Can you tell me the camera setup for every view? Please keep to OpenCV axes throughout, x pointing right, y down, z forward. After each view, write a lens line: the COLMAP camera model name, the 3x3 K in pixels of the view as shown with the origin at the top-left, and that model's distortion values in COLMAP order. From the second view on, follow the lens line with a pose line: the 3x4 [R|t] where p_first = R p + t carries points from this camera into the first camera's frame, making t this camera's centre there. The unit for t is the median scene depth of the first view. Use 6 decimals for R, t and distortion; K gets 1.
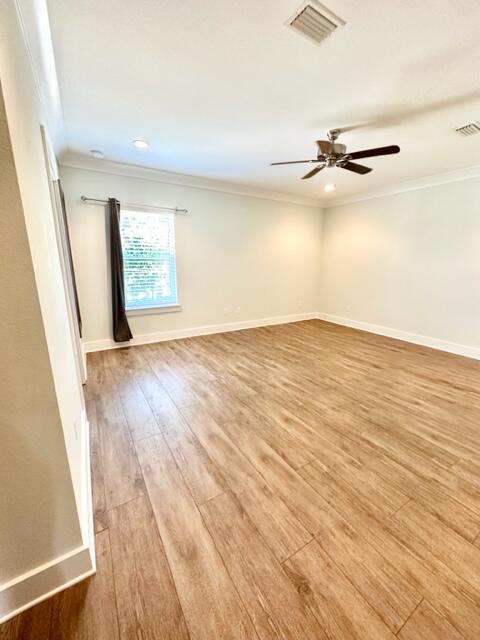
lens RADIAL K [[261.0, 0, 241.2], [0, 261.0, 313.4], [0, 0, 1]] dist [-0.002008, 0.000729]
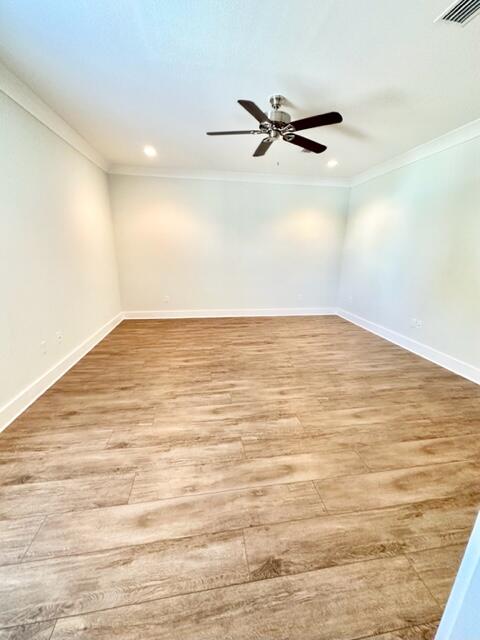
lens RADIAL K [[261.0, 0, 234.2], [0, 261.0, 318.9], [0, 0, 1]] dist [-0.002008, 0.000729]
pose [[0.382718, -0.245856, 0.890551, -0.524468], [0.172496, 0.966006, 0.192555, -0.140494], [-0.907619, 0.079923, 0.412117, 0.665577]]
